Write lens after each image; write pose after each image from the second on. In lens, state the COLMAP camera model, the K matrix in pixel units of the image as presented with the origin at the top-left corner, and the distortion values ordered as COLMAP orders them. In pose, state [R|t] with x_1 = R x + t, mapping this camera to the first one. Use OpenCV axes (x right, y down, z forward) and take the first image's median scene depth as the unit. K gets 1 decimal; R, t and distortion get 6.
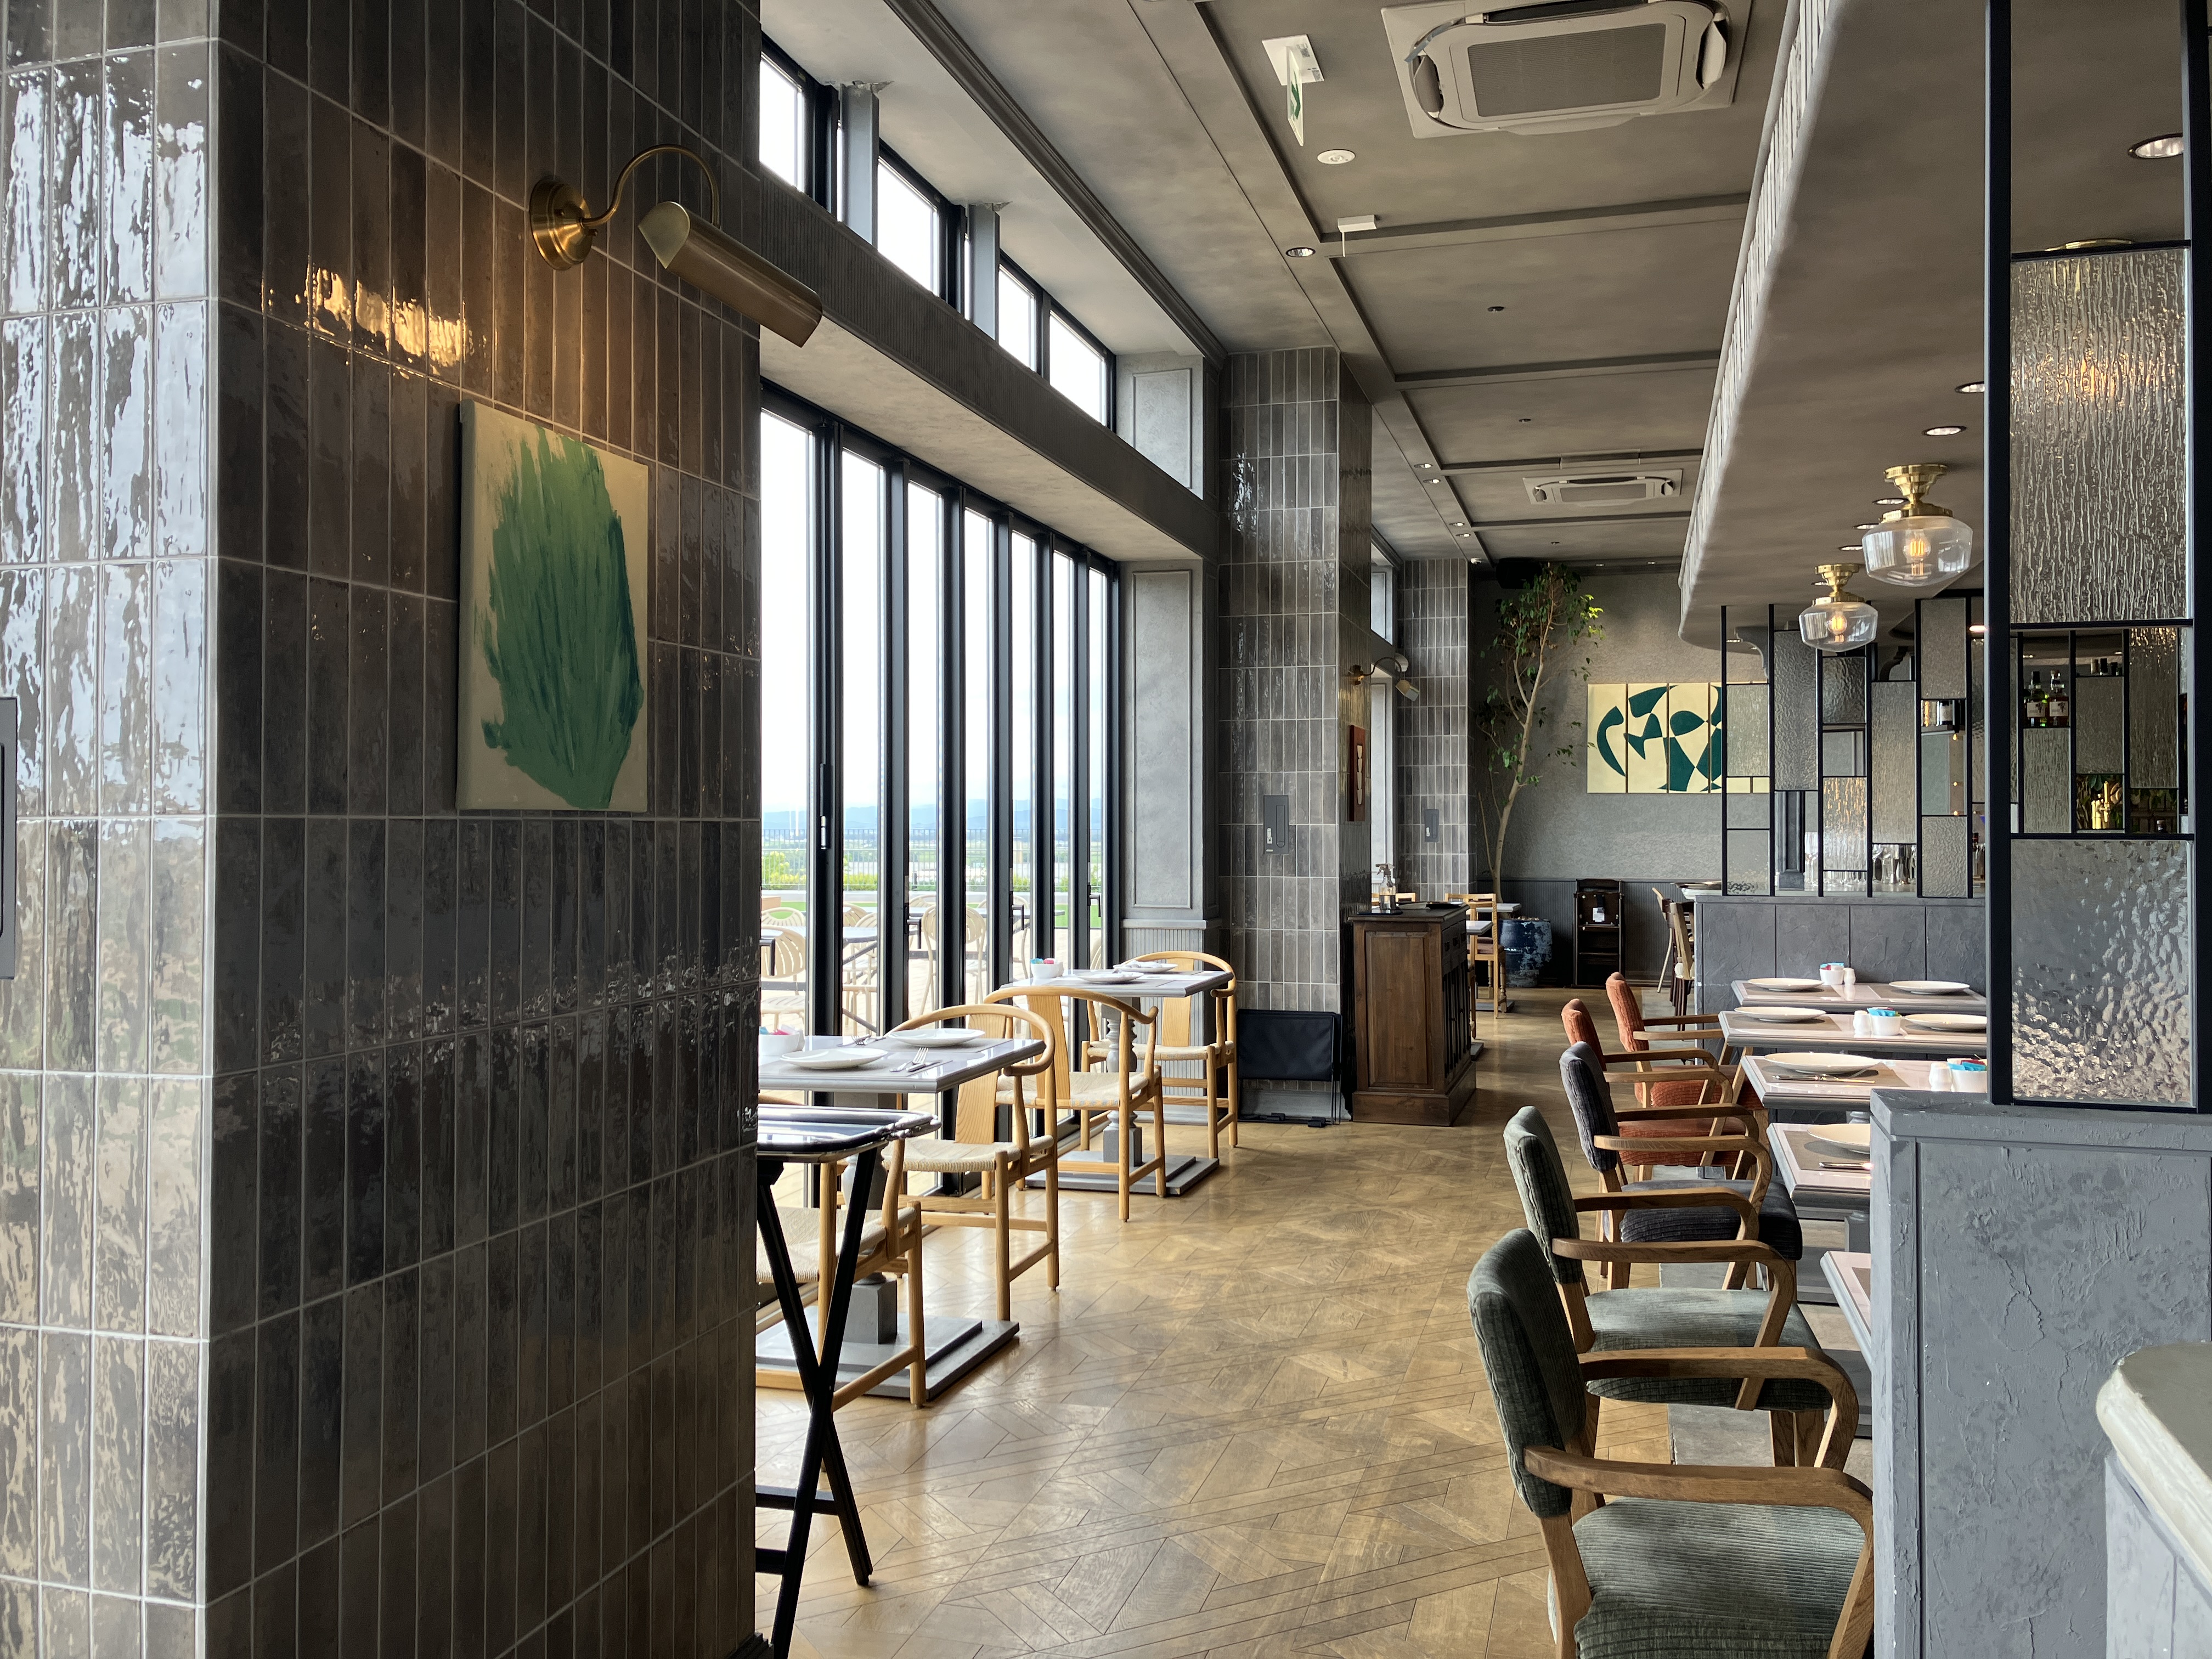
lens RADIAL K [[1853.6, 0, 1104.9], [0, 1853.6, 821.2], [0, 0, 1]] dist [0.005190, -0.031241]
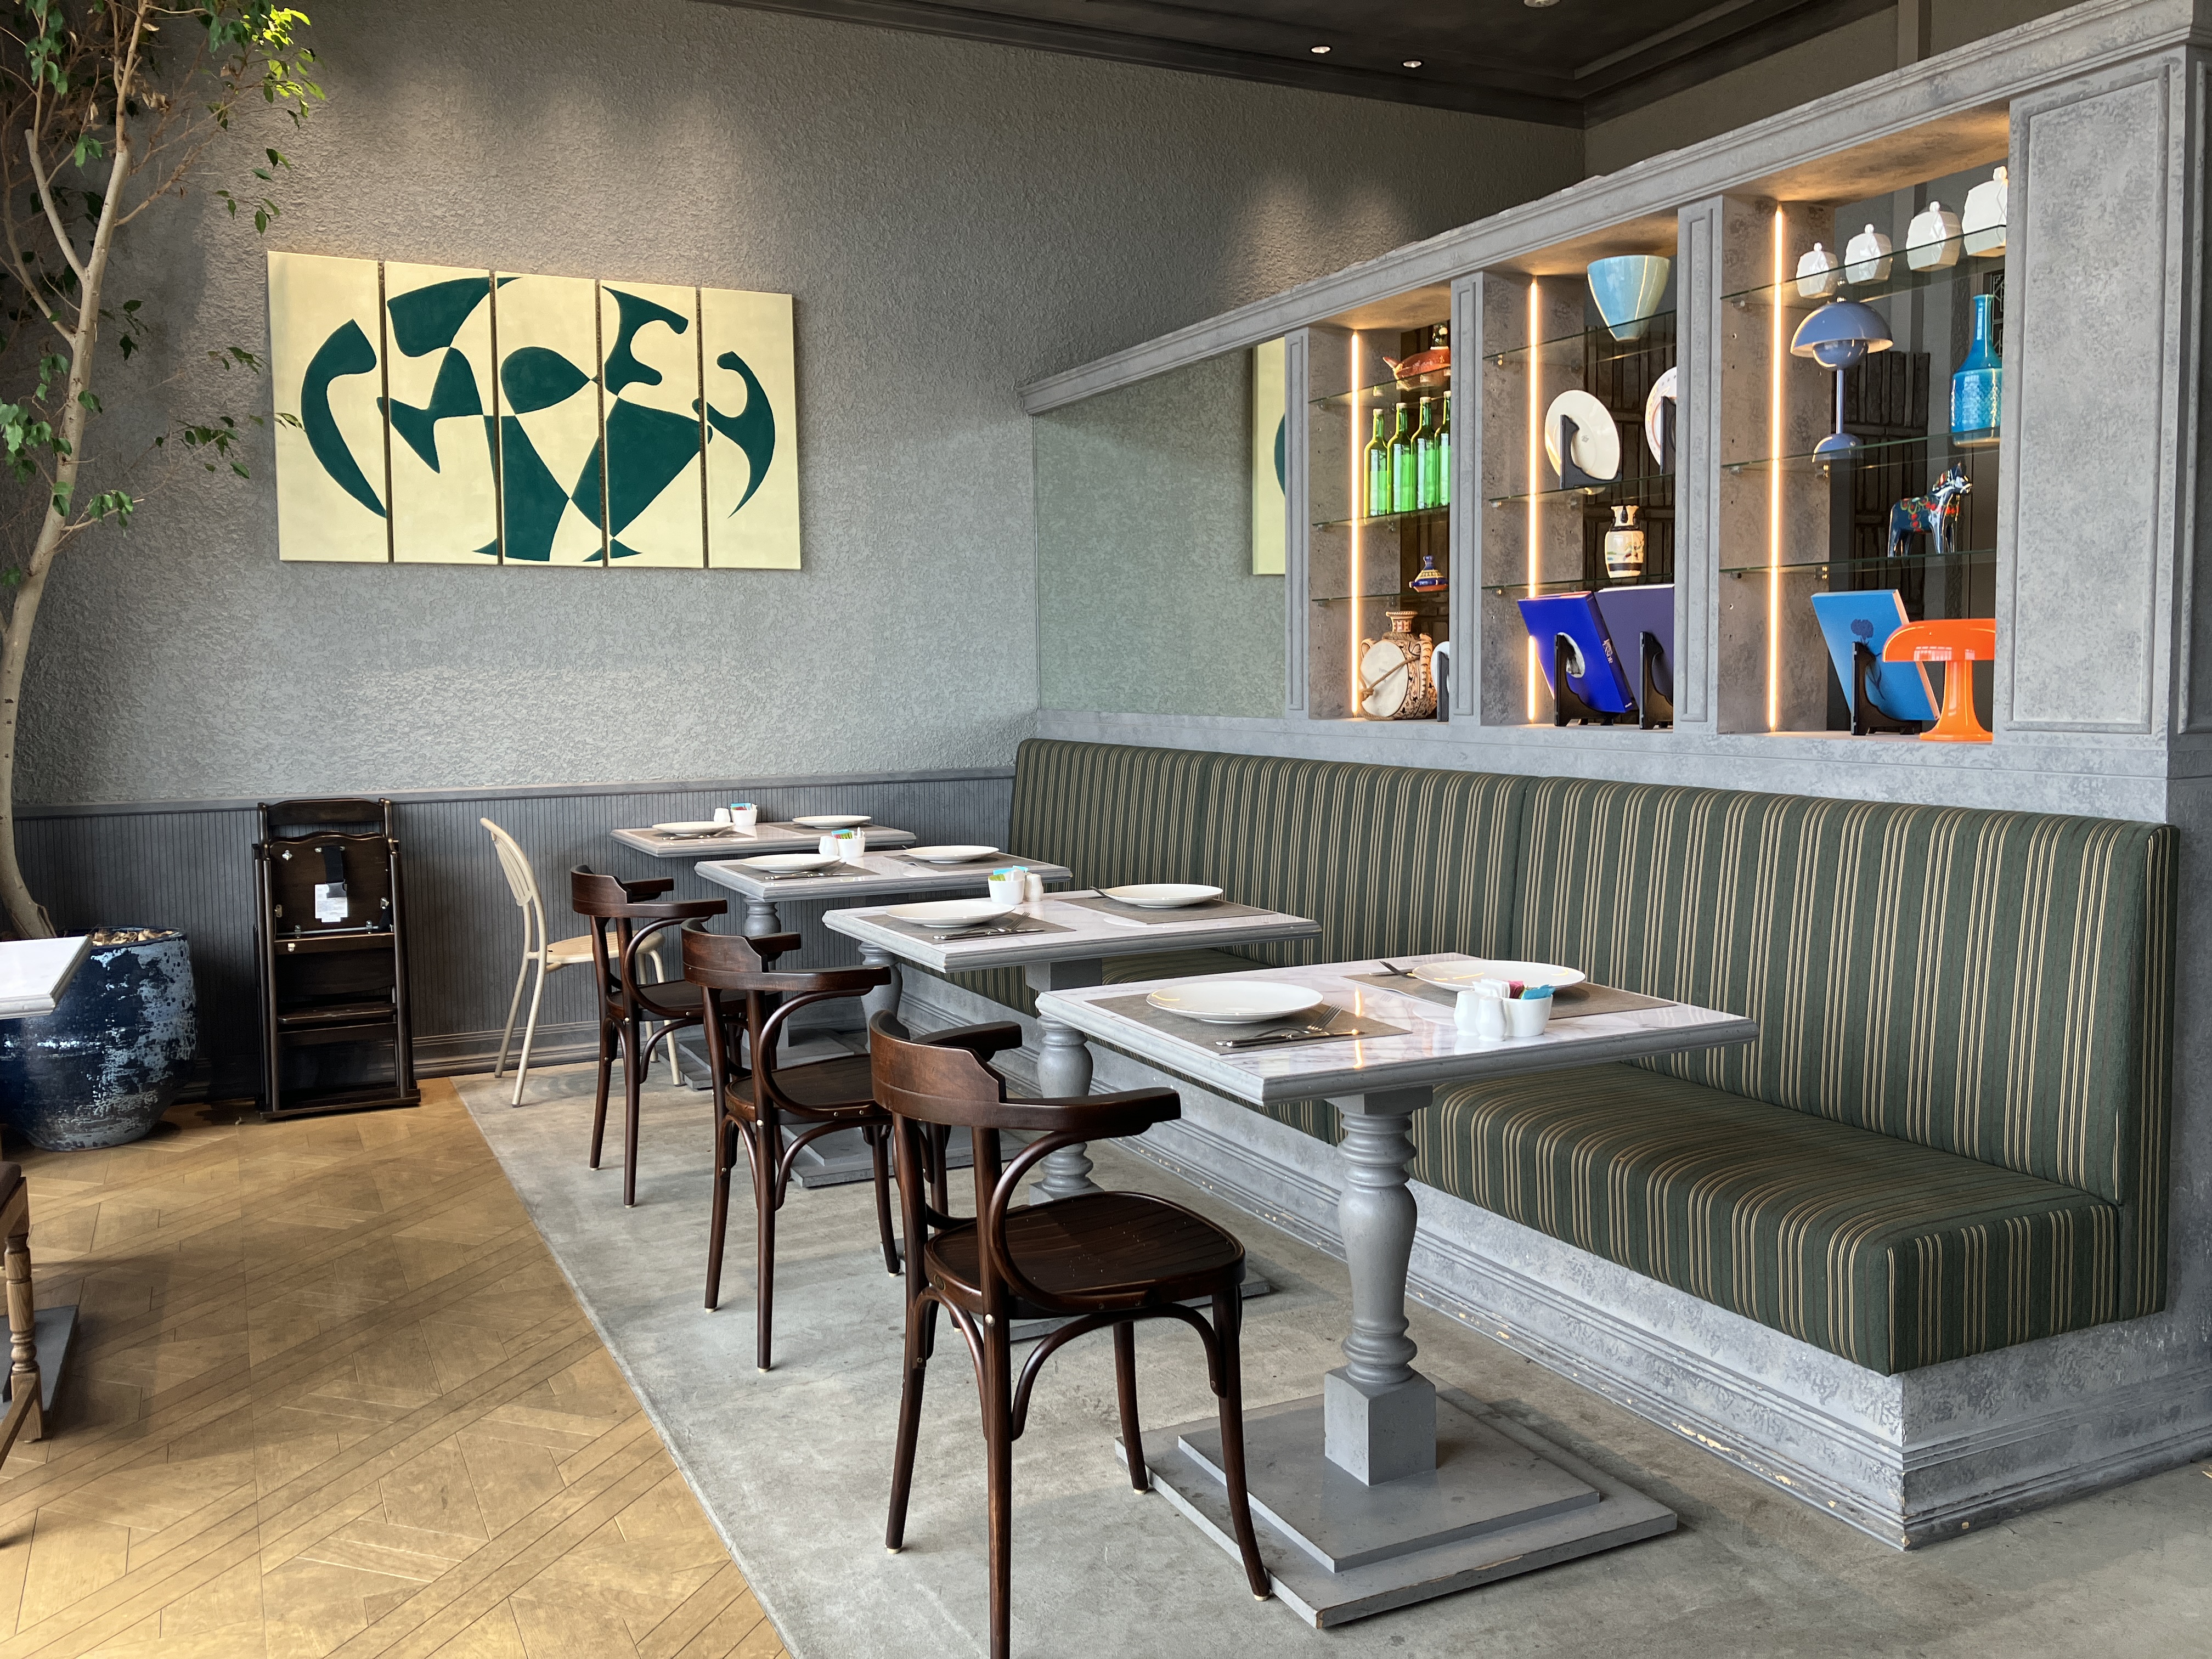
lens RADIAL K [[1853.6, 0, 1102.1], [0, 1853.6, 813.0], [0, 0, 1]] dist [0.005190, -0.031241]
pose [[0.751684, -0.060531, 0.656739, 0.143227], [0.004414, 0.996219, 0.086769, 0.003119], [-0.659508, -0.062324, 0.749109, 0.629910]]
